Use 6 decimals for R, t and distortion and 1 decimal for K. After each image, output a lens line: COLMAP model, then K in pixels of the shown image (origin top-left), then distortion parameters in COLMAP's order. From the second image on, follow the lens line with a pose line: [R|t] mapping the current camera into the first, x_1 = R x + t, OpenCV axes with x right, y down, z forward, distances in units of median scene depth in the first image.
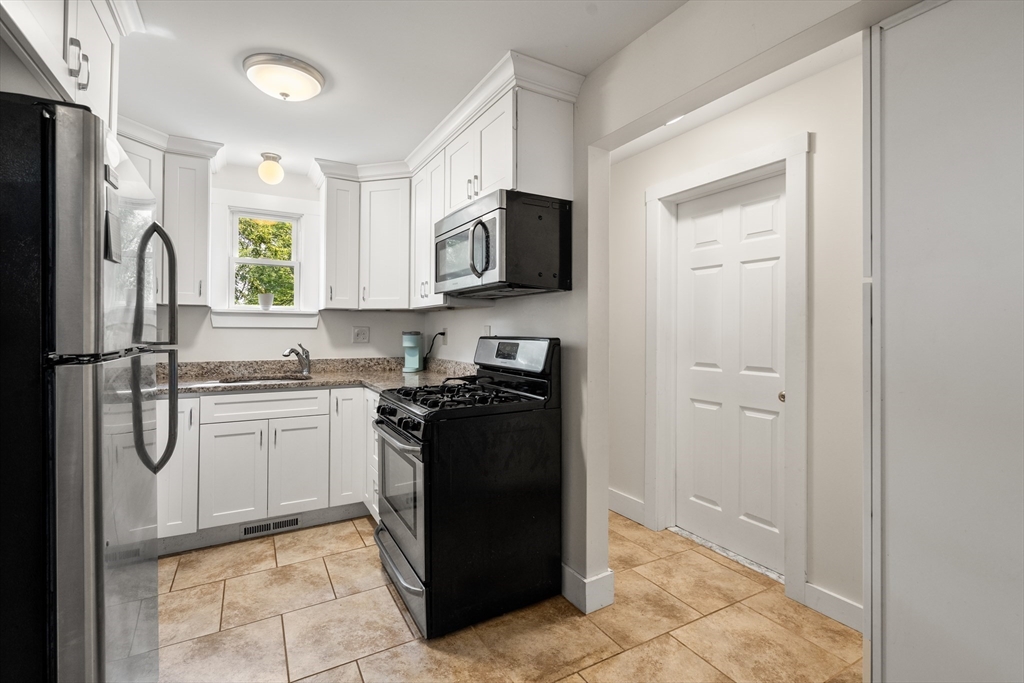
lens RADIAL K [[464.6, 0, 509.8], [0, 464.6, 327.4], [0, 0, 1]] dist [-0.000991, 0.000173]
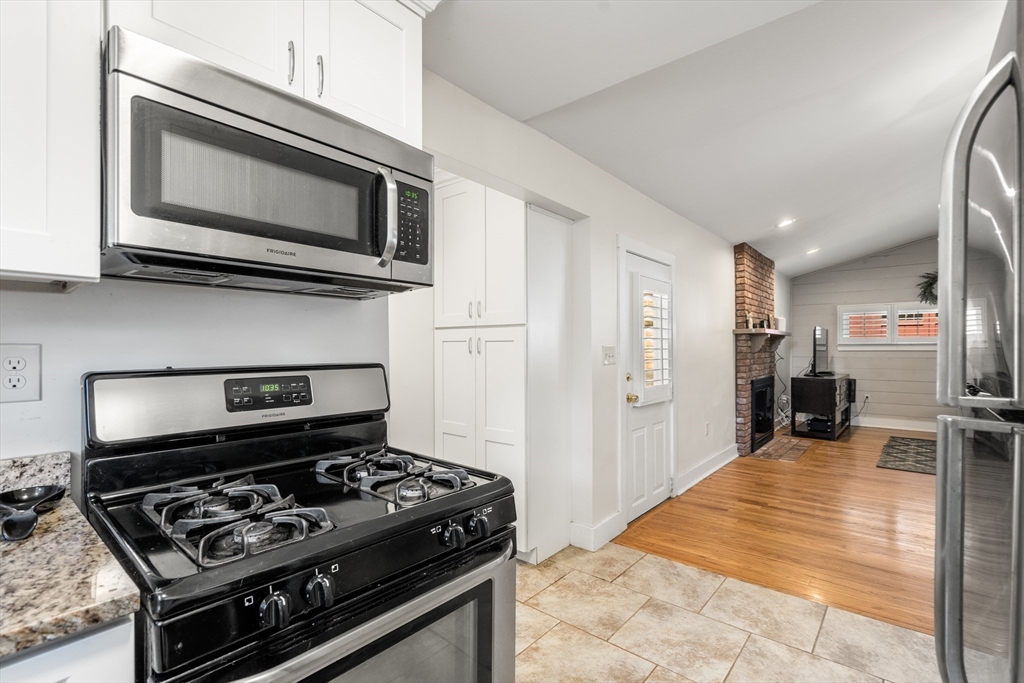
lens RADIAL K [[469.2, 0, 514.8], [0, 469.2, 346.1], [0, 0, 1]] dist [-0.000761, 0.000035]
pose [[-0.350337, -0.002616, 0.936620, -0.615352], [-0.007357, 0.999973, 0.000042, -0.006528], [-0.936595, -0.006876, -0.350347, 0.939994]]
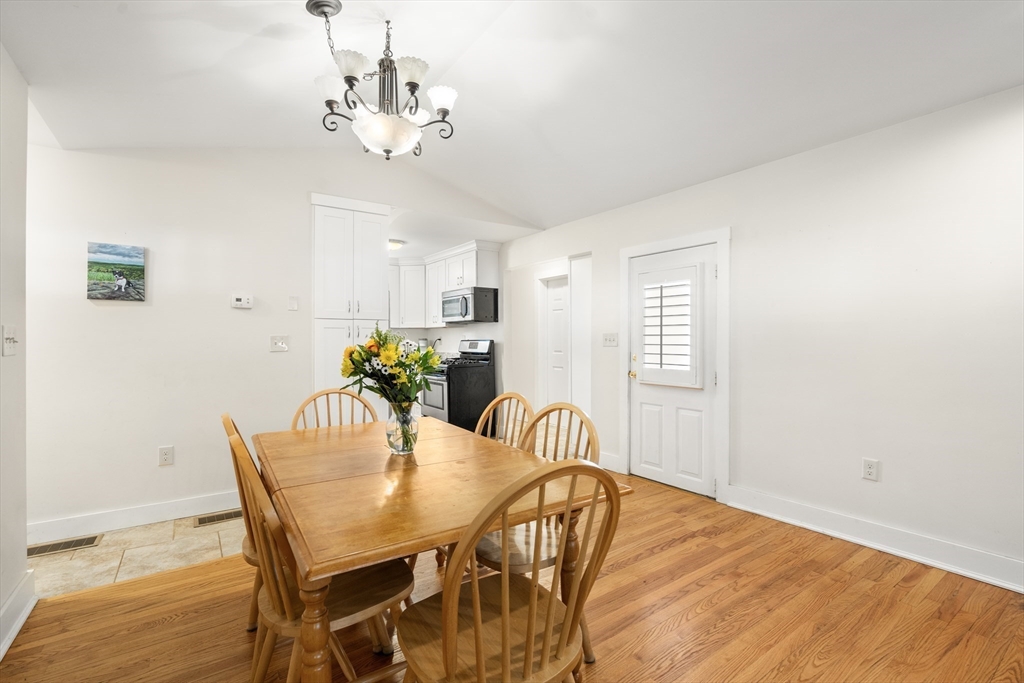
lens RADIAL K [[460.8, 0, 512.1], [0, 460.8, 339.5], [0, 0, 1]] dist [-0.003405, 0.000079]
pose [[0.994371, -0.008191, 0.105641, -0.061884], [0.007254, 0.999931, 0.009251, -0.003972], [-0.105710, -0.008433, 0.994361, -1.484354]]
